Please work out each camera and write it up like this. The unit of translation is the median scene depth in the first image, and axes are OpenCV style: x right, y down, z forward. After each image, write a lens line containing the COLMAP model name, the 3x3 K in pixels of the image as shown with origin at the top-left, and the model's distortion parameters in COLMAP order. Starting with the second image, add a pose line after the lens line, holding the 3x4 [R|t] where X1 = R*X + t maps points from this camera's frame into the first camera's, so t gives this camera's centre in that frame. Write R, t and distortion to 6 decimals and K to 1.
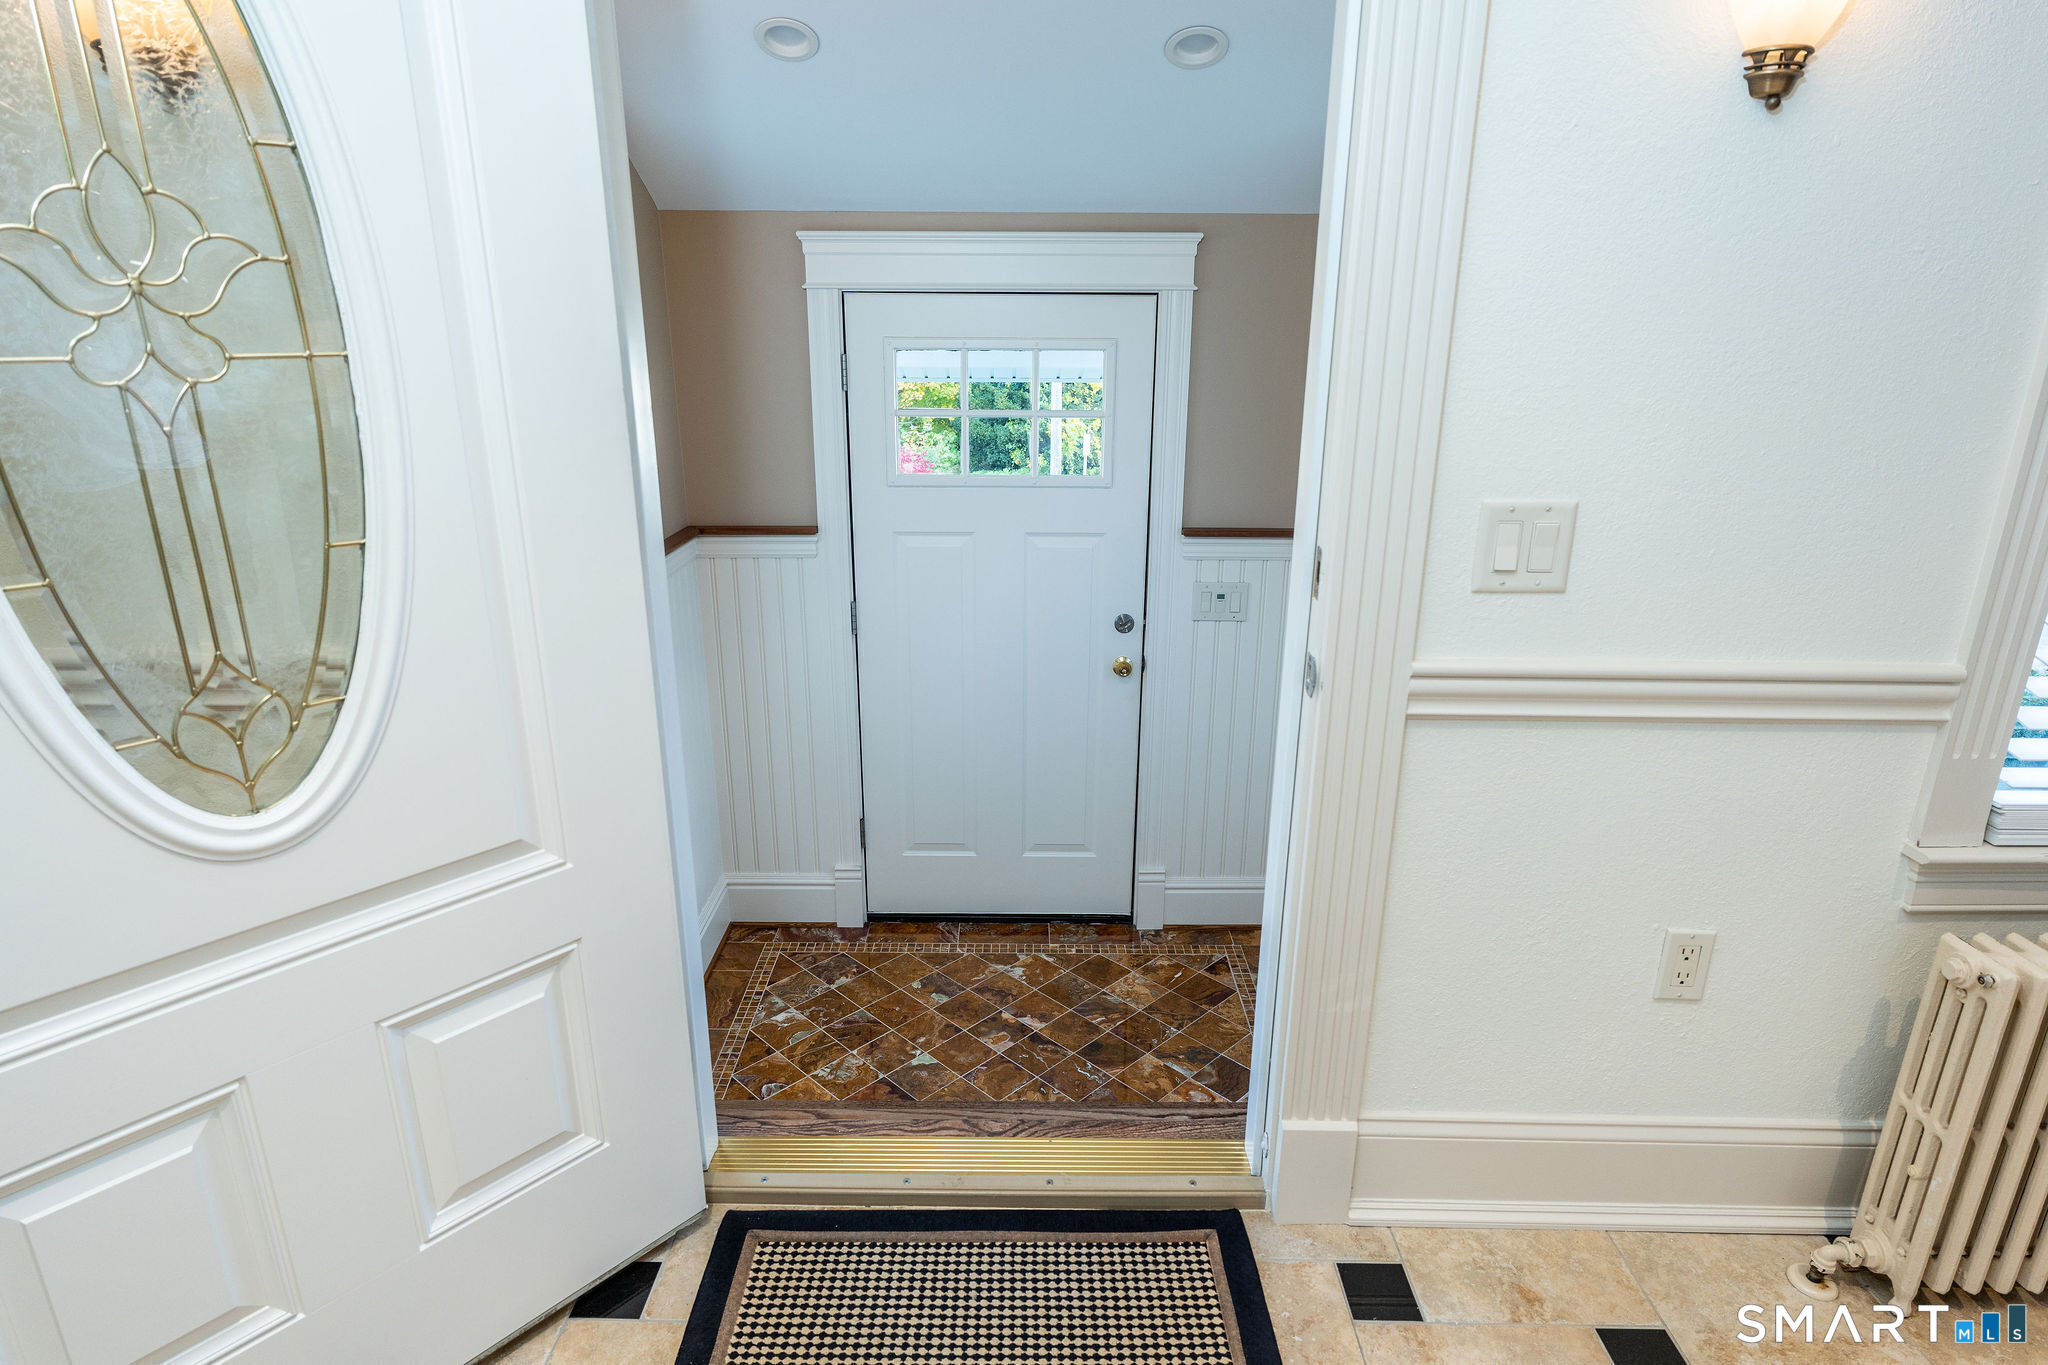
lens RADIAL K [[1099.7, 0, 1024.0], [0, 1099.7, 682.5], [0, 0, 1]] dist [-0.004424, 0.001106]
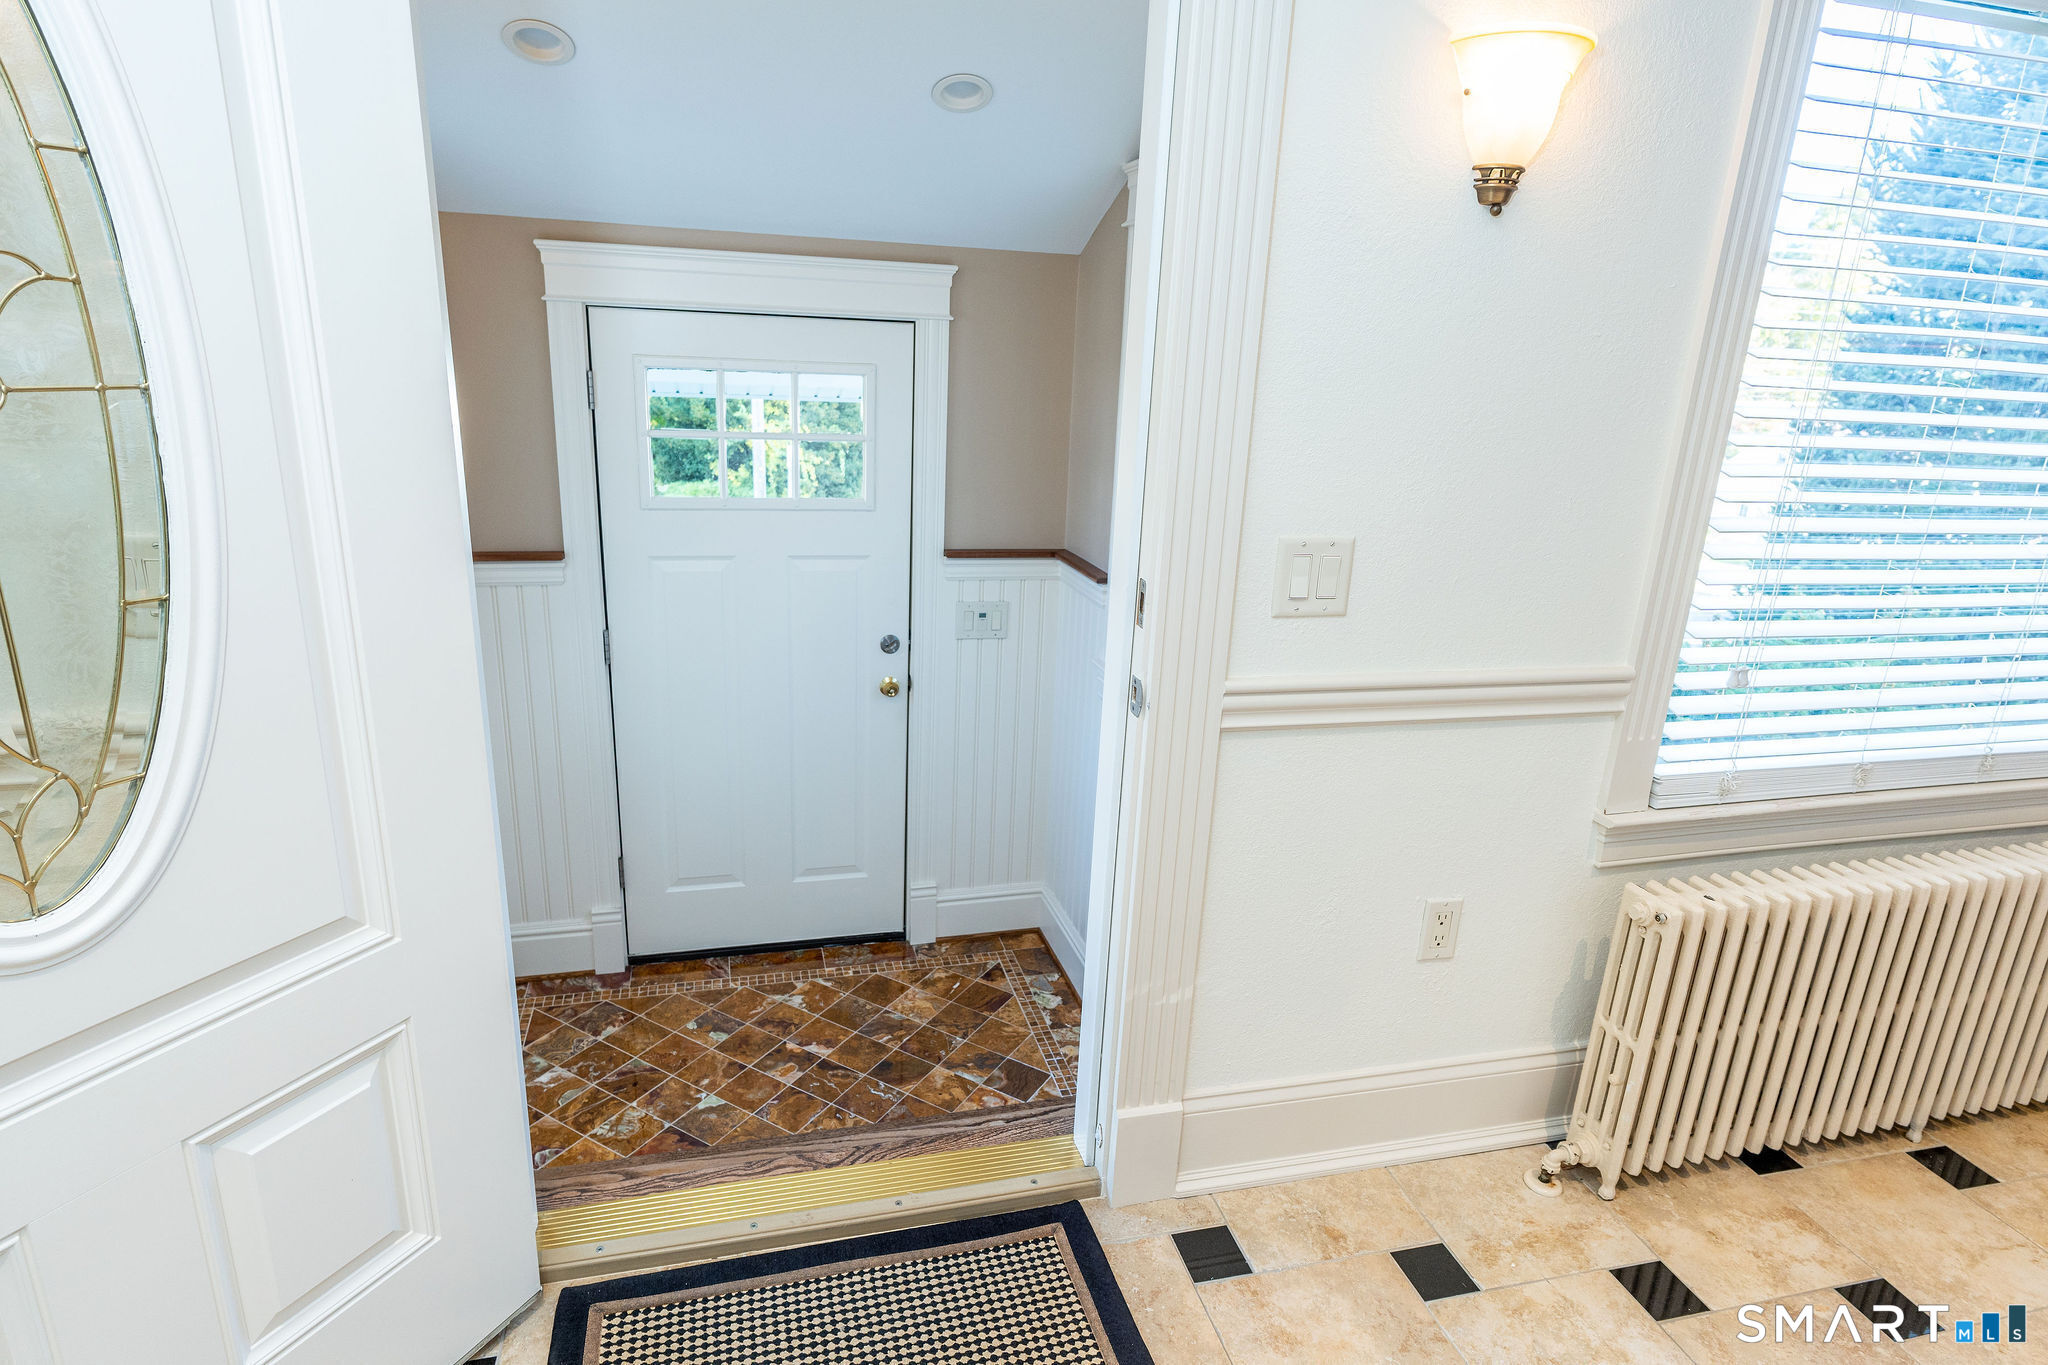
lens RADIAL K [[1099.7, 0, 1024.0], [0, 1099.7, 682.5], [0, 0, 1]] dist [-0.004424, 0.001106]
pose [[0.964920, -0.039613, 0.259540, -0.117669], [0.042273, 0.999095, -0.004673, -0.018263], [-0.259120, 0.015481, 0.965721, -0.020701]]
